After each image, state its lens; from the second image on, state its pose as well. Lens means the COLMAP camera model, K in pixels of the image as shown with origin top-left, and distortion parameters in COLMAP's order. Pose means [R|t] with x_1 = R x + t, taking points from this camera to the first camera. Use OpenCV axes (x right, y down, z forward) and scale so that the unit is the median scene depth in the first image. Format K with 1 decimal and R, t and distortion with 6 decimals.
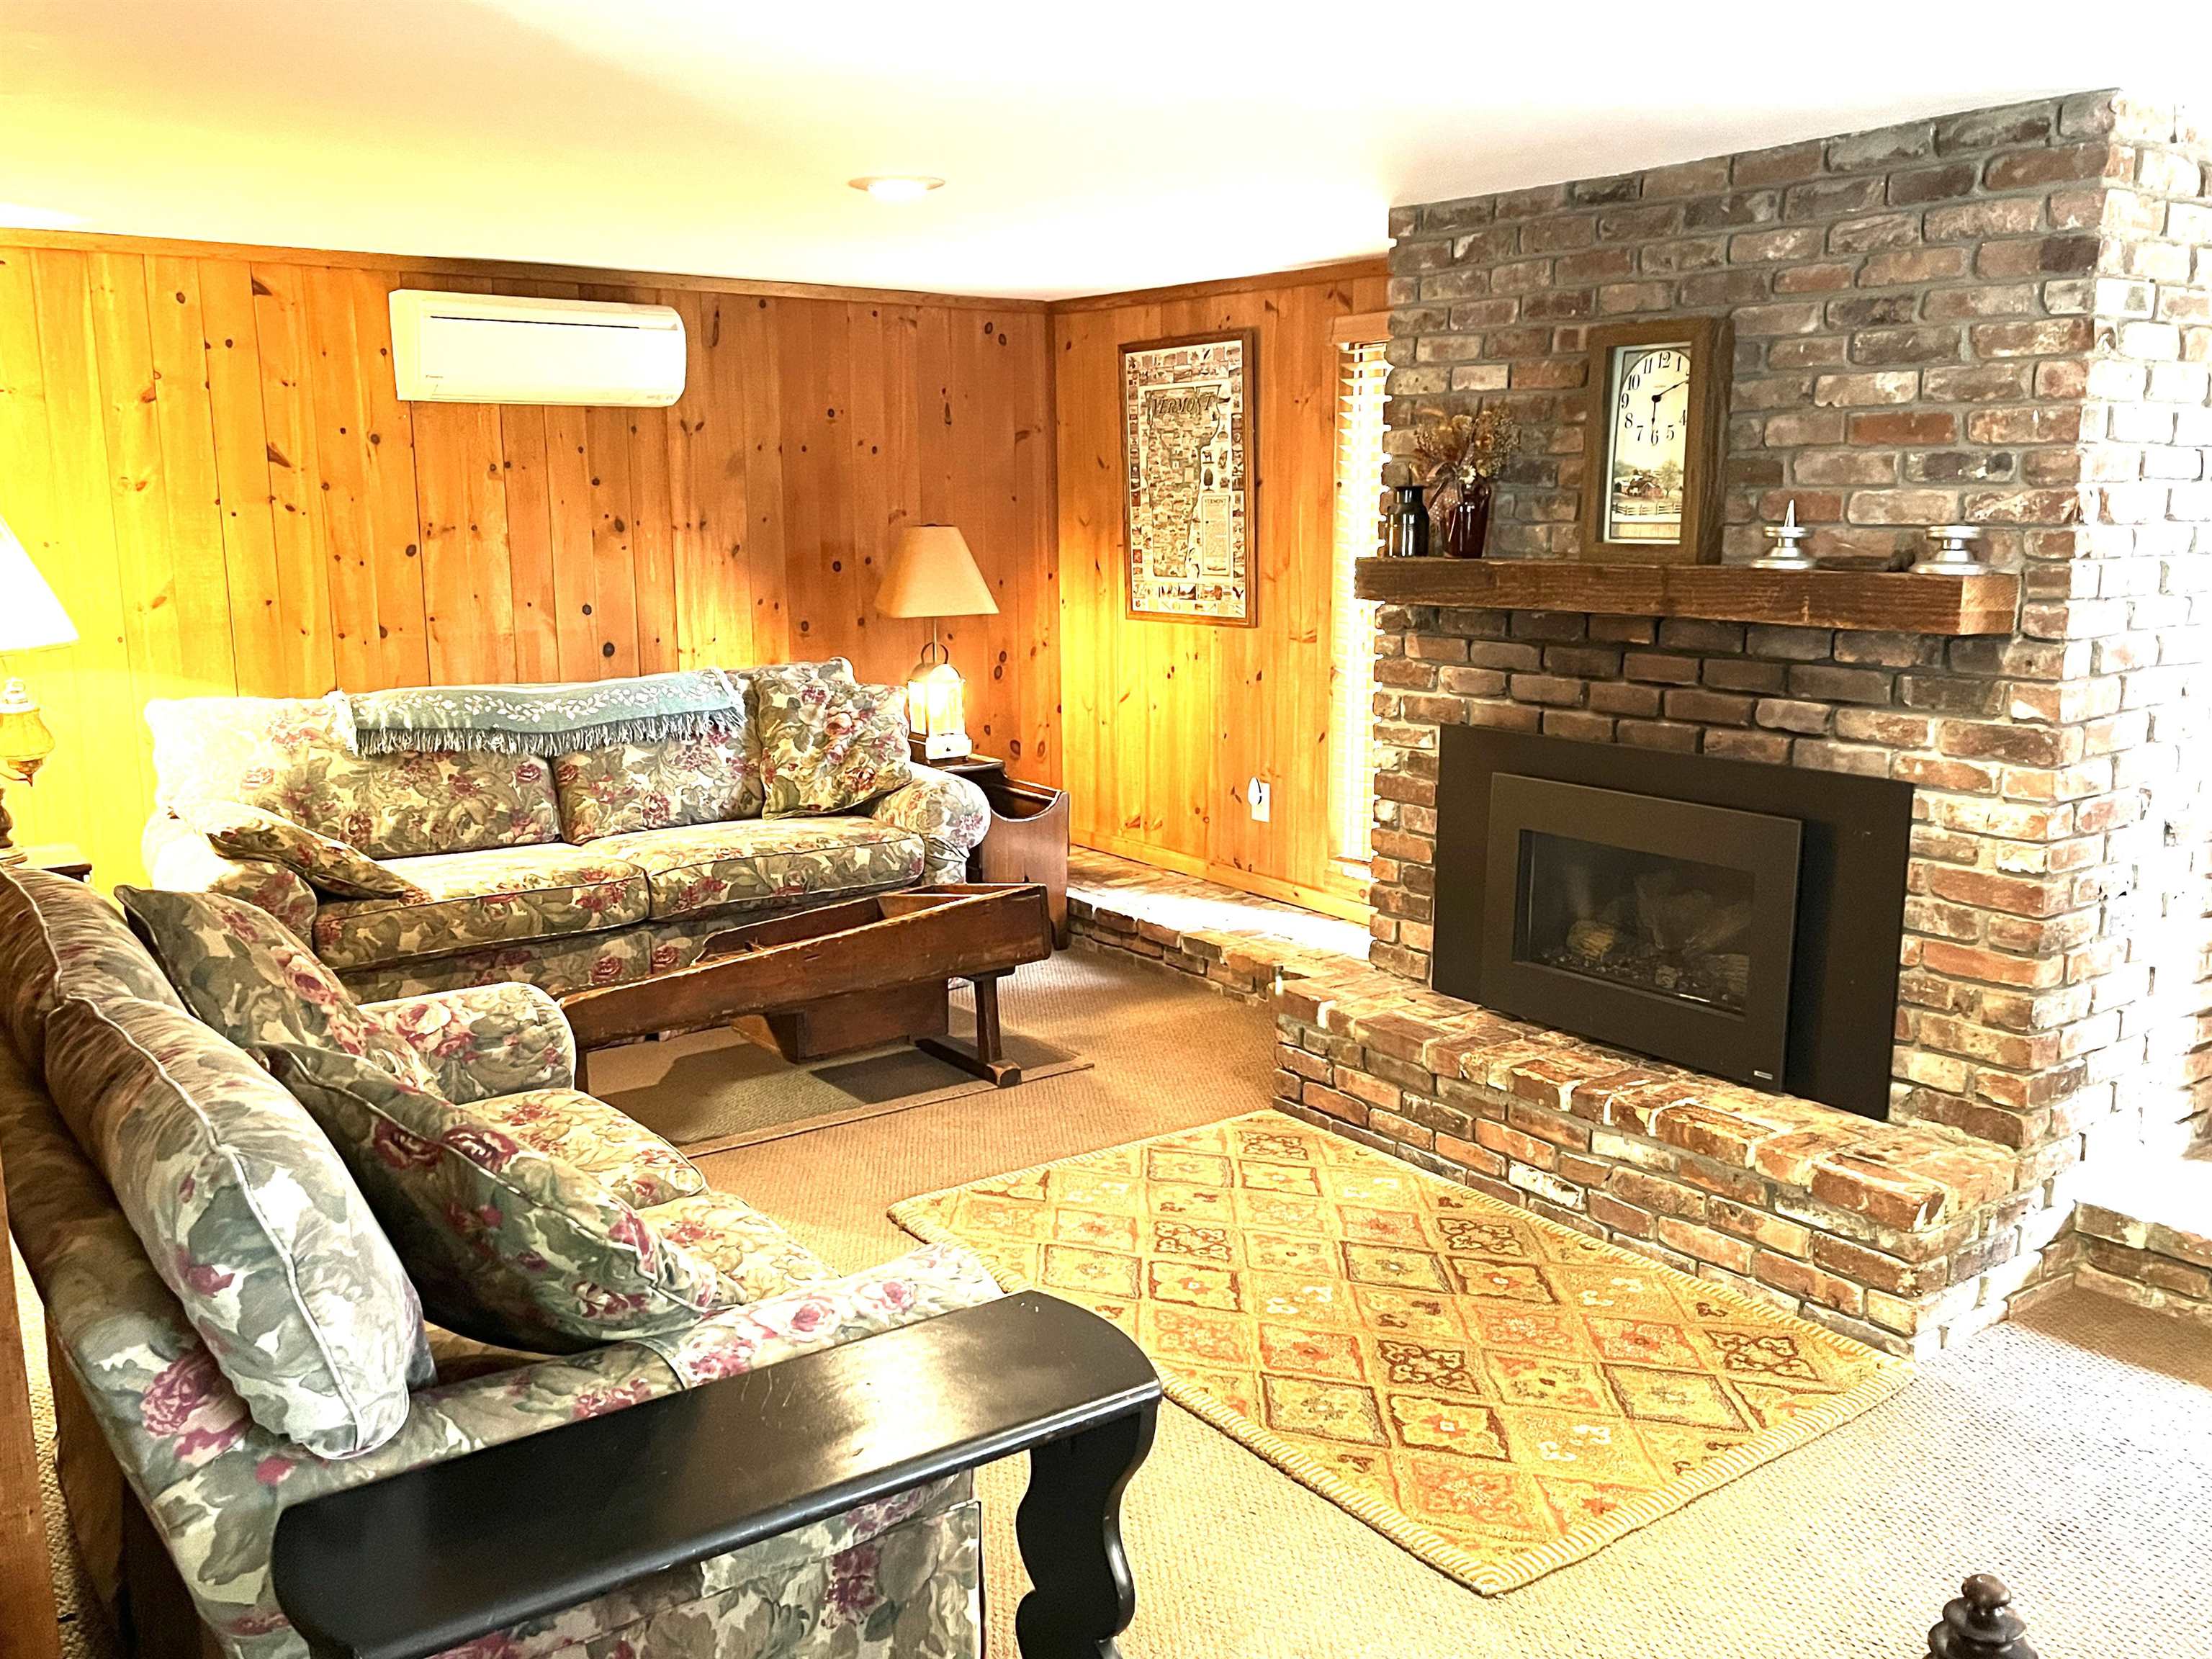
lens RADIAL K [[1871.8, 0, 1107.5], [0, 1871.8, 846.2], [0, 0, 1]] dist [0.056503, -0.056875]
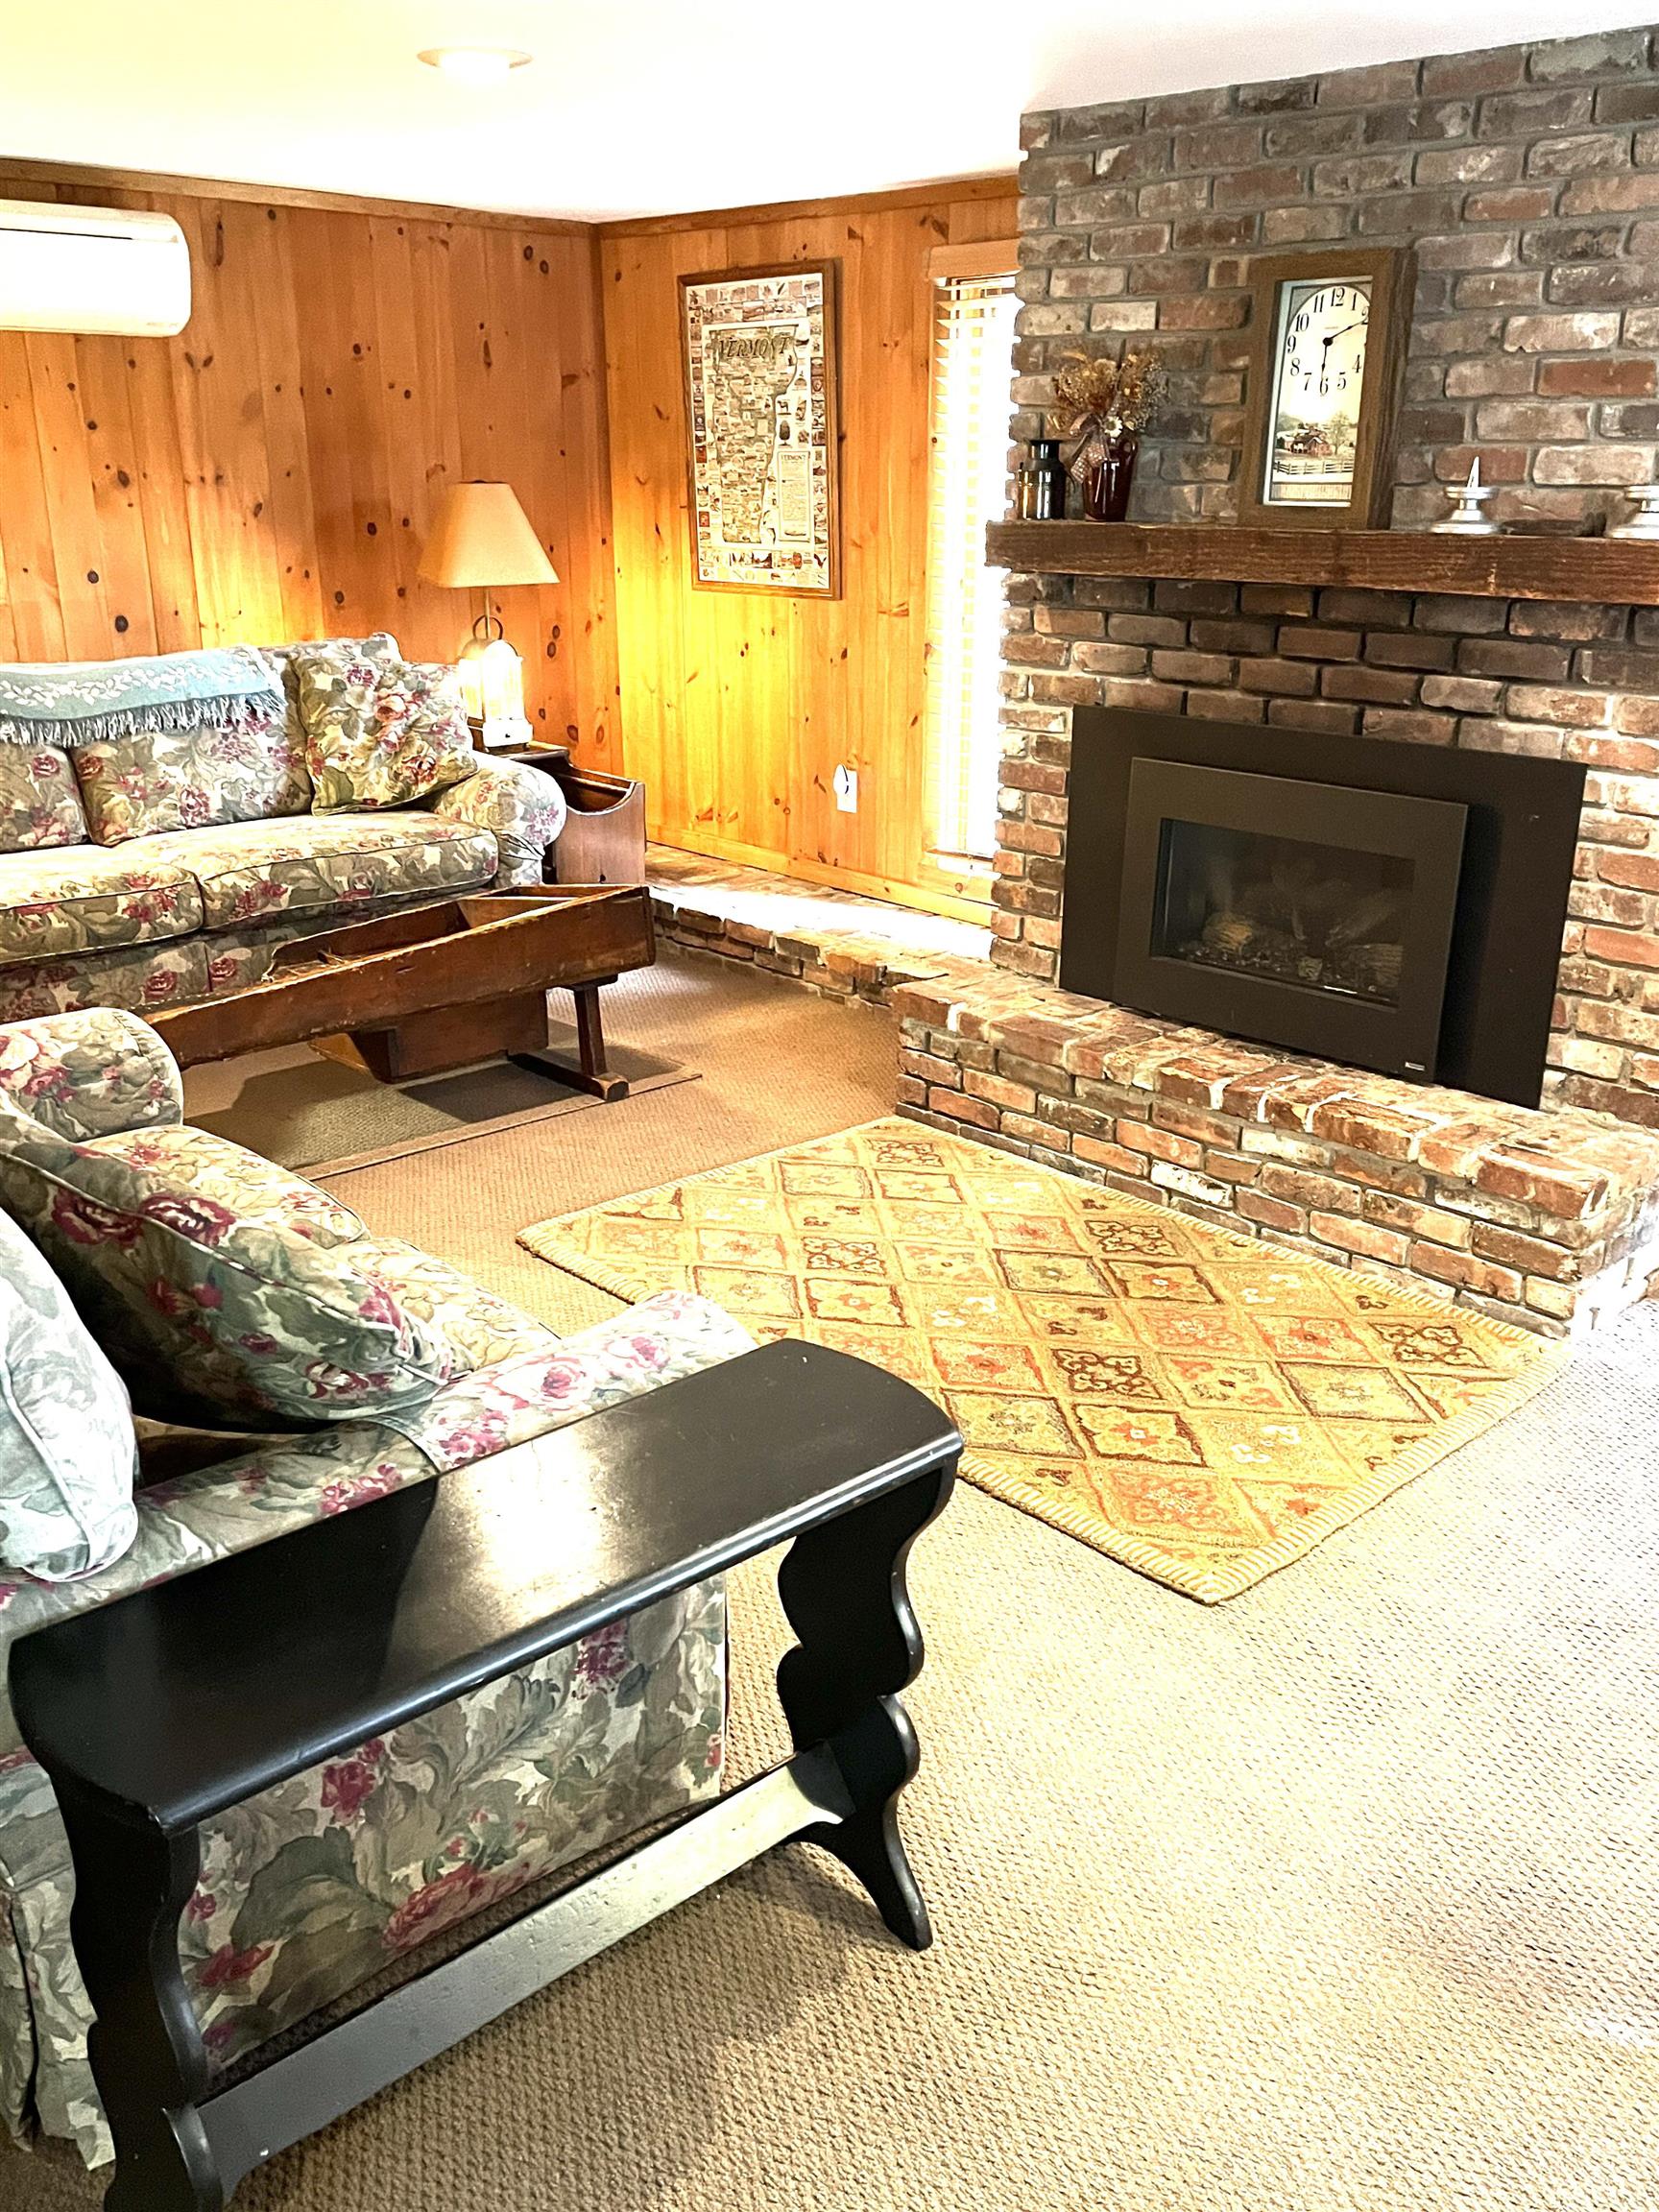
lens RADIAL K [[1871.8, 0, 844.0], [0, 1871.8, 1125.7], [0, 0, 1]] dist [0.056503, -0.056875]
pose [[0.991352, -0.034150, 0.126710, -0.081986], [0.014276, 0.987881, 0.154552, -0.005283], [-0.130452, -0.151407, 0.979826, 0.073103]]
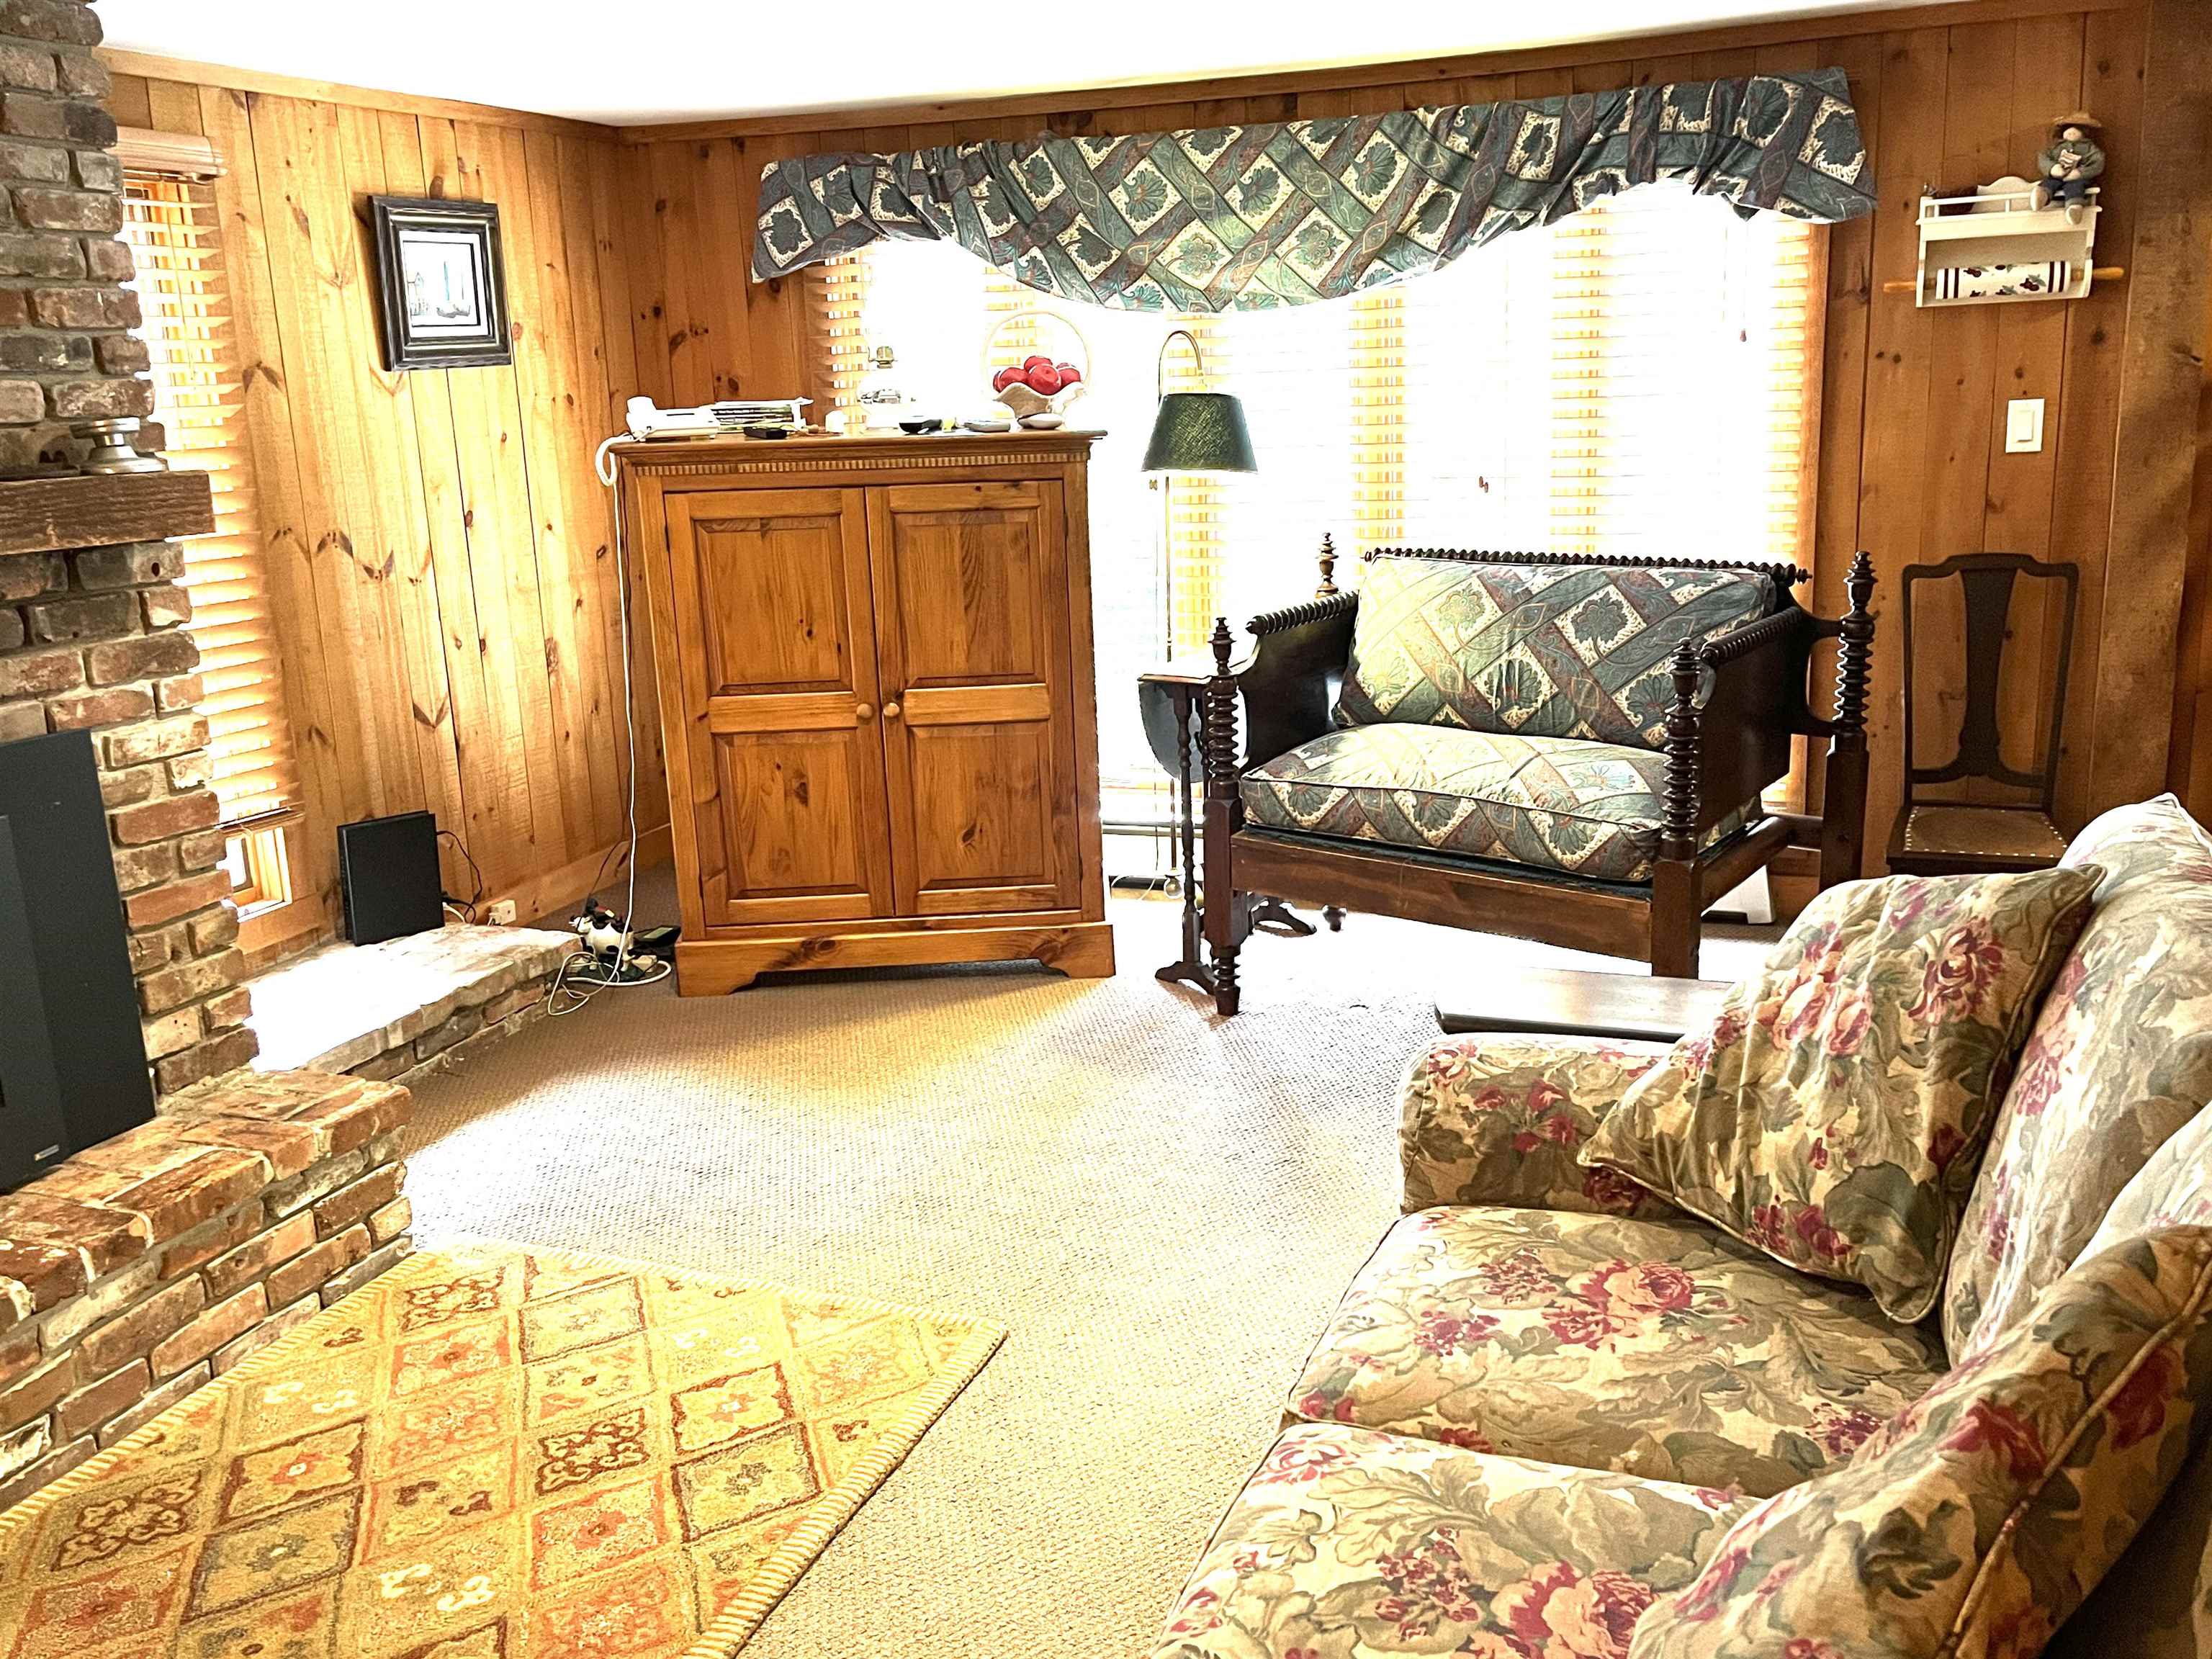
lens RADIAL K [[1871.8, 0, 1129.1], [0, 1871.8, 800.5], [0, 0, 1]] dist [0.056503, -0.056875]
pose [[-0.533029, -0.162472, 0.830351, -0.546605], [0.201214, 0.928893, 0.310919, -0.176503], [-0.821823, 0.332807, -0.462435, 1.037110]]
